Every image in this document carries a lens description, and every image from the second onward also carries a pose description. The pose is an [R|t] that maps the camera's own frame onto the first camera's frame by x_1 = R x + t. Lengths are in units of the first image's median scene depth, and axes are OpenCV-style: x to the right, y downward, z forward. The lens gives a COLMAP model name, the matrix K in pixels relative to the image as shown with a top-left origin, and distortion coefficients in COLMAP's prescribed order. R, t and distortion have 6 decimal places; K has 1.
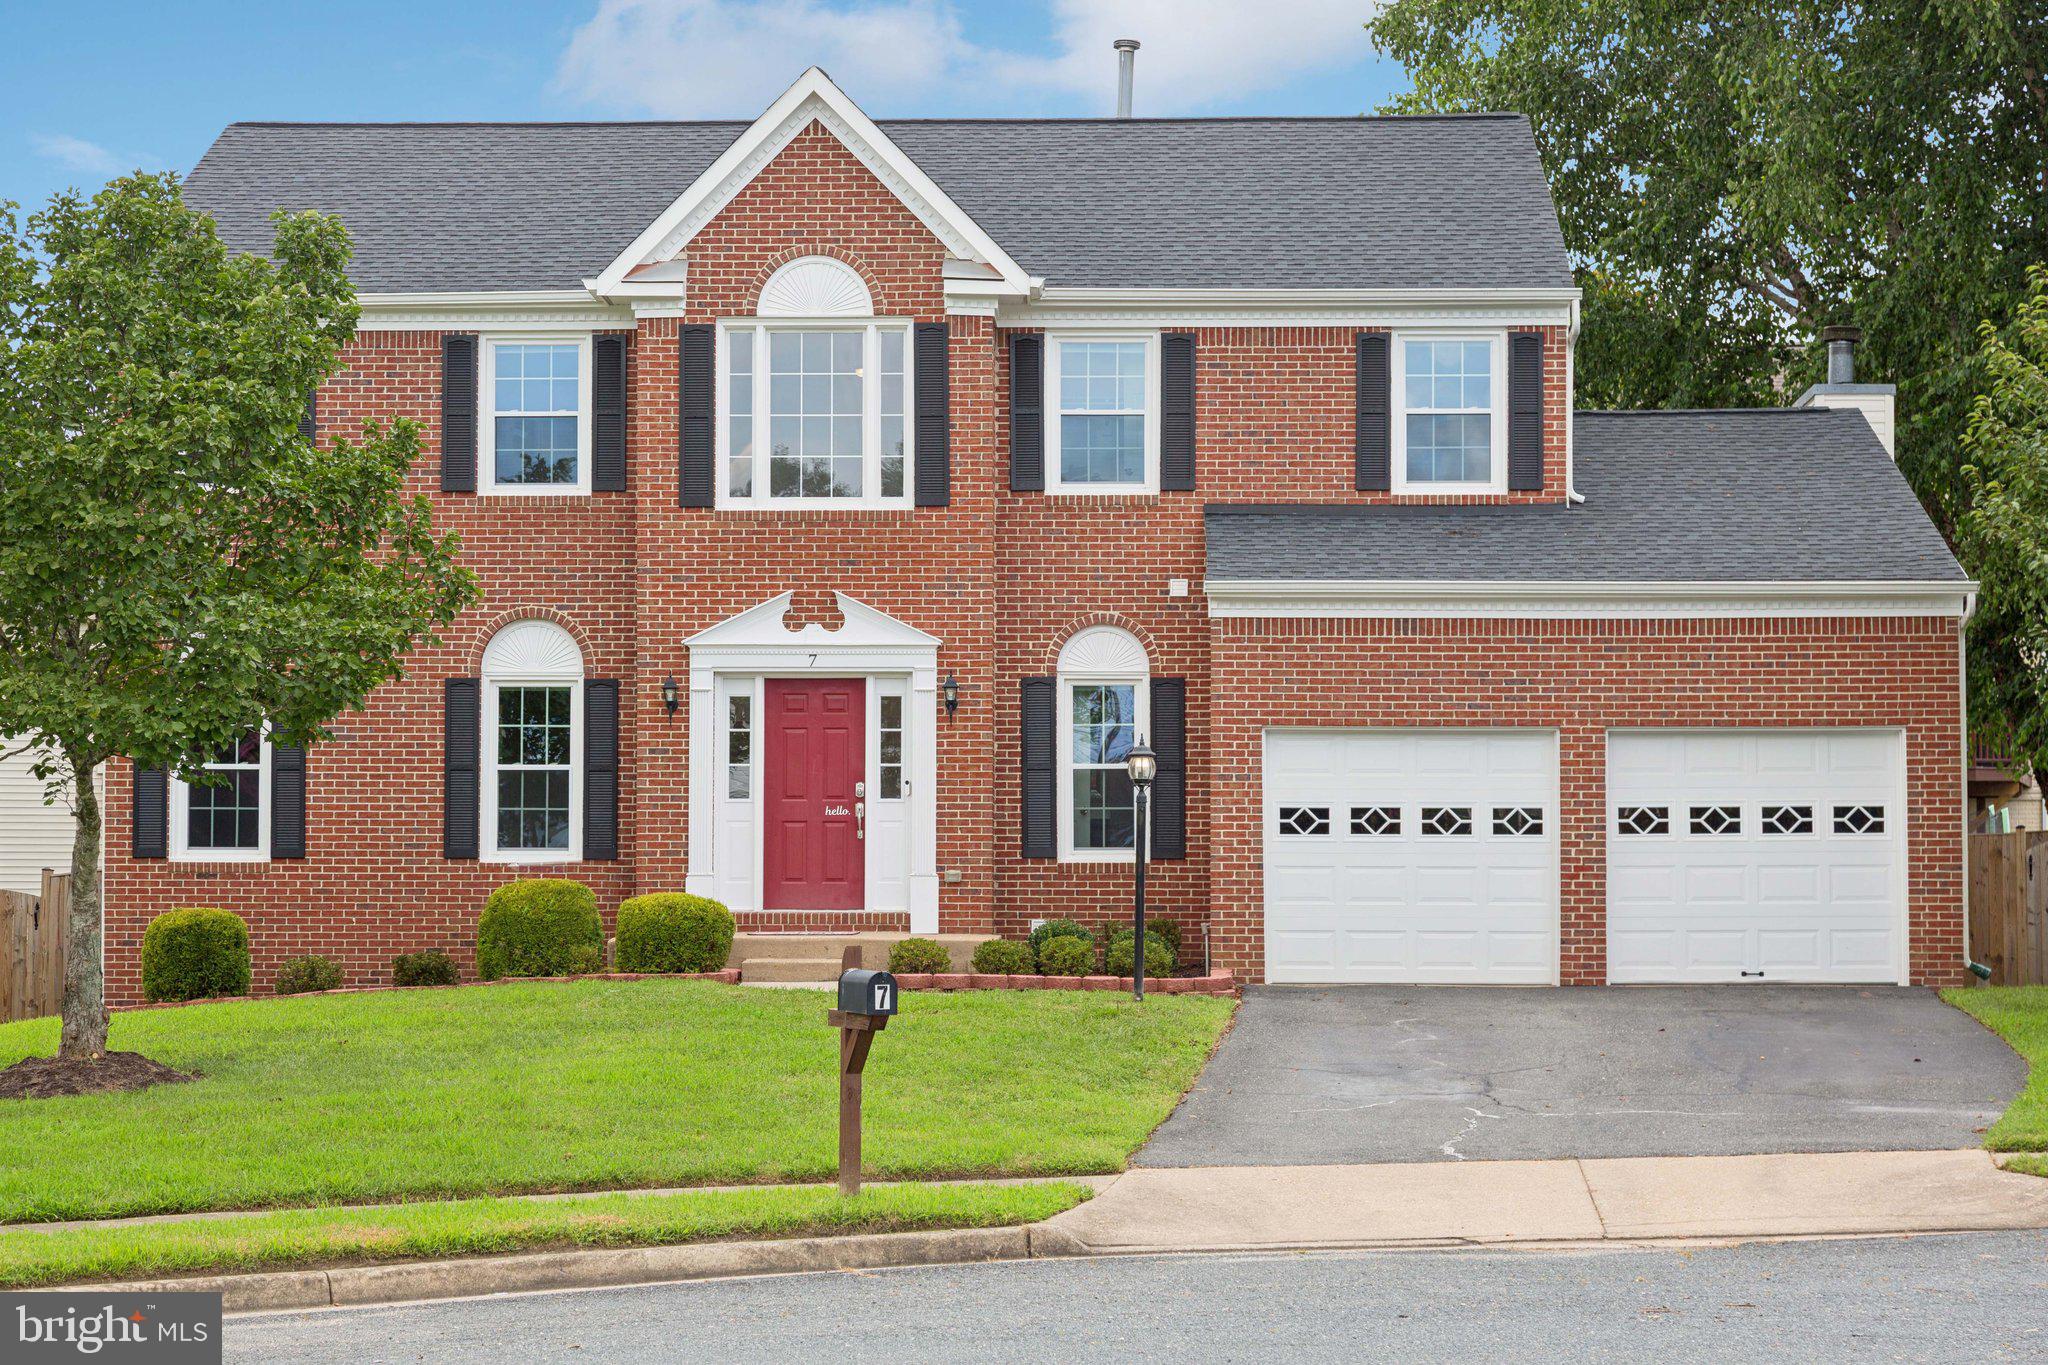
lens RADIAL K [[4169.8, 0, 1024.0], [0, 4169.8, 682.5], [0, 0, 1]] dist [0.016234, -0.151181]
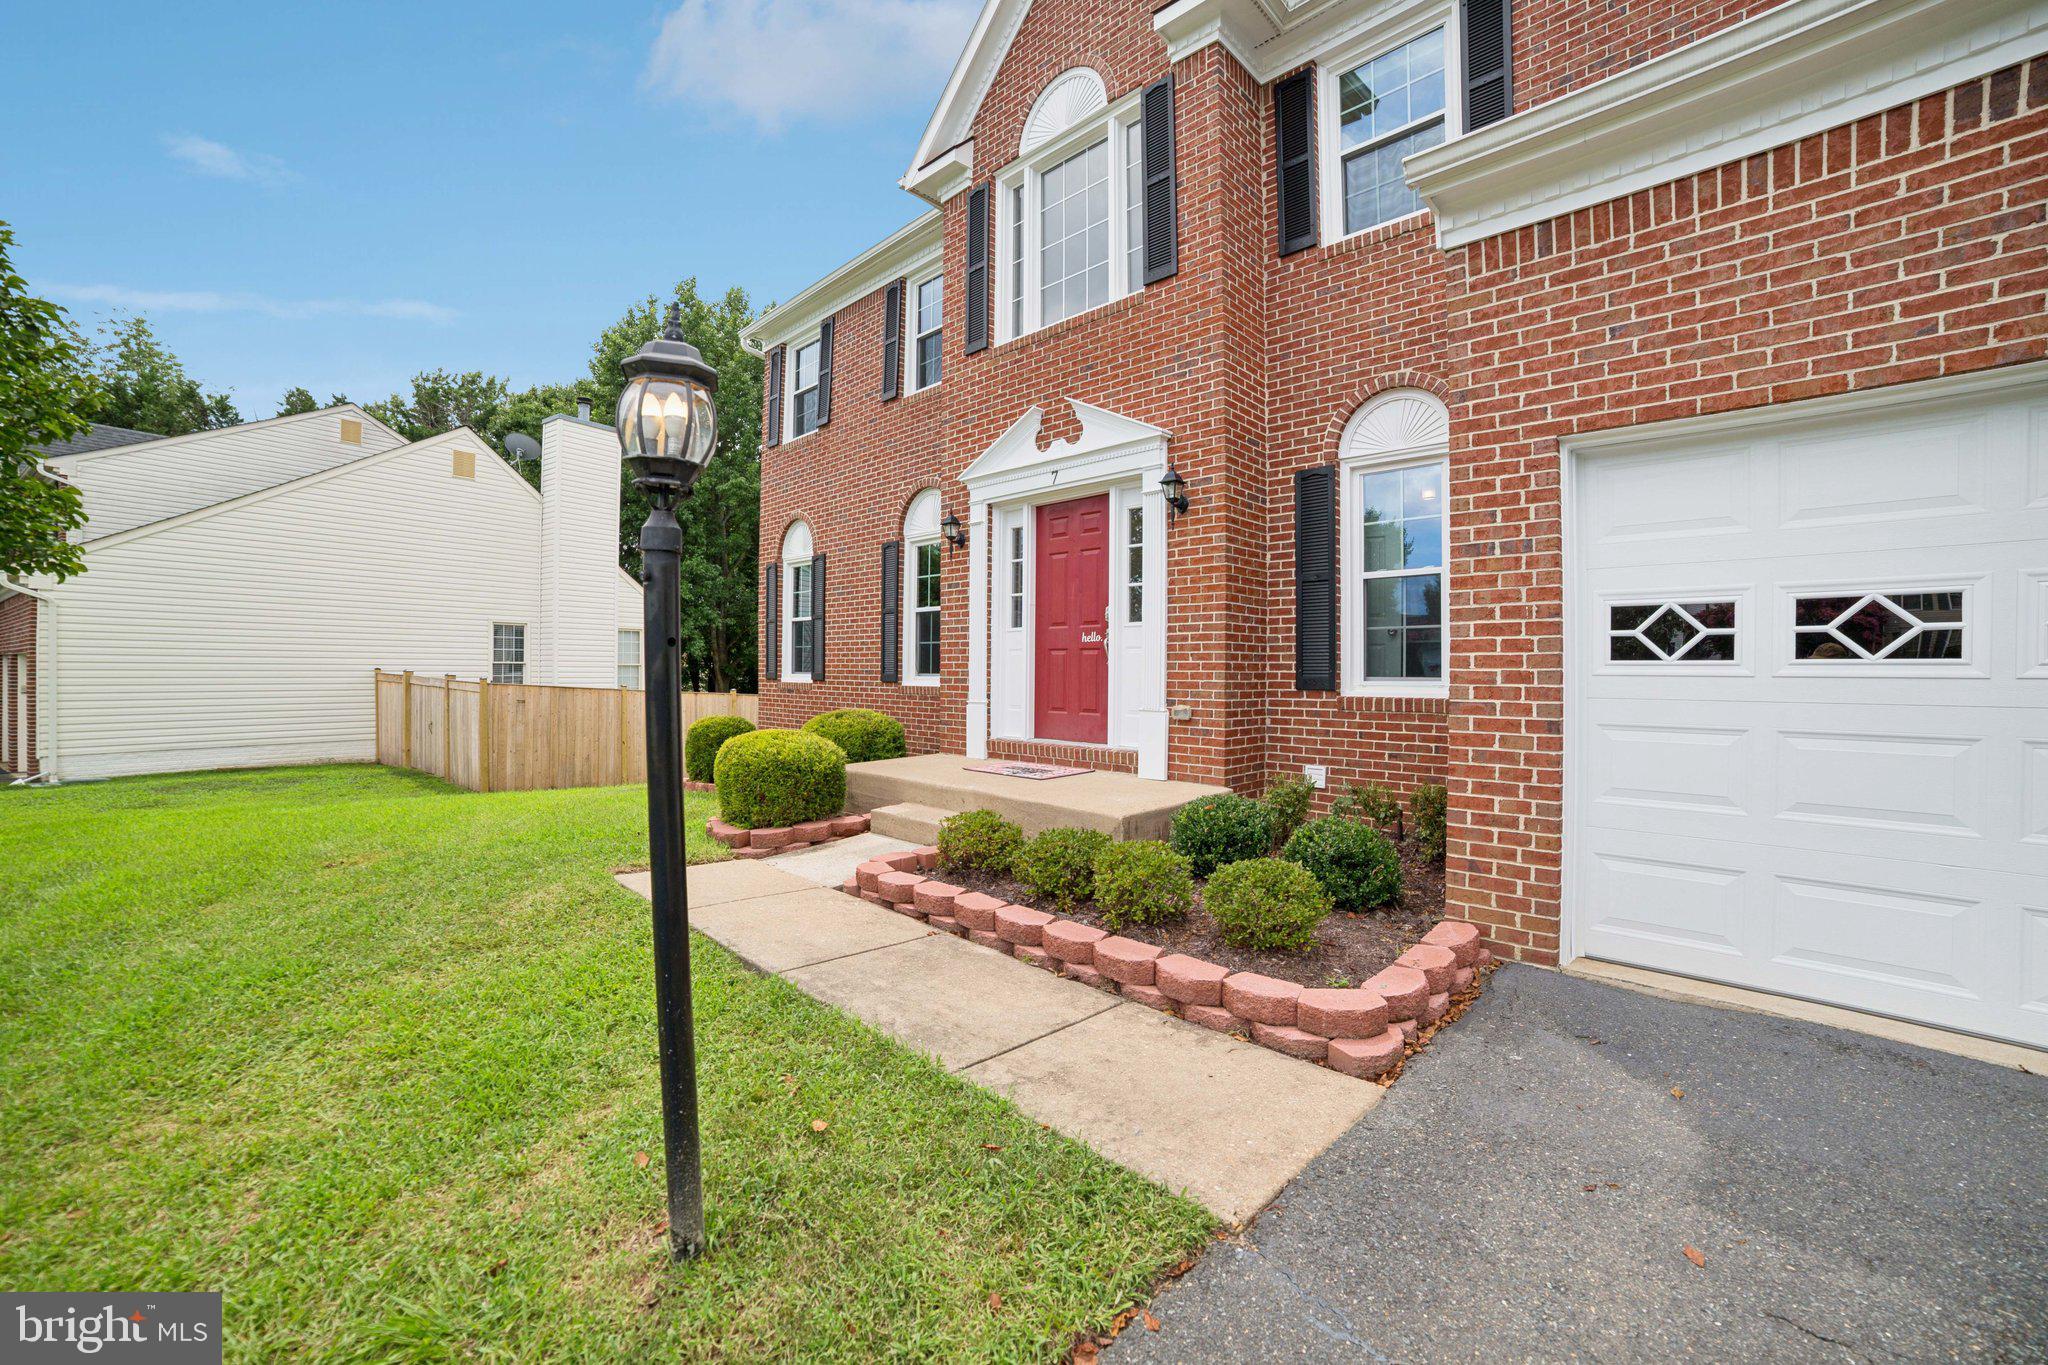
lens RADIAL K [[845.4, 0, 1020.7], [0, 845.4, 673.4], [0, 0, 1]] dist [-0.109761, 0.040750]
pose [[0.741690, 0.004134, -0.670730, 0.070969], [0.031771, 0.998642, 0.041286, 0.030741], [0.669990, -0.051931, 0.740551, 0.853527]]
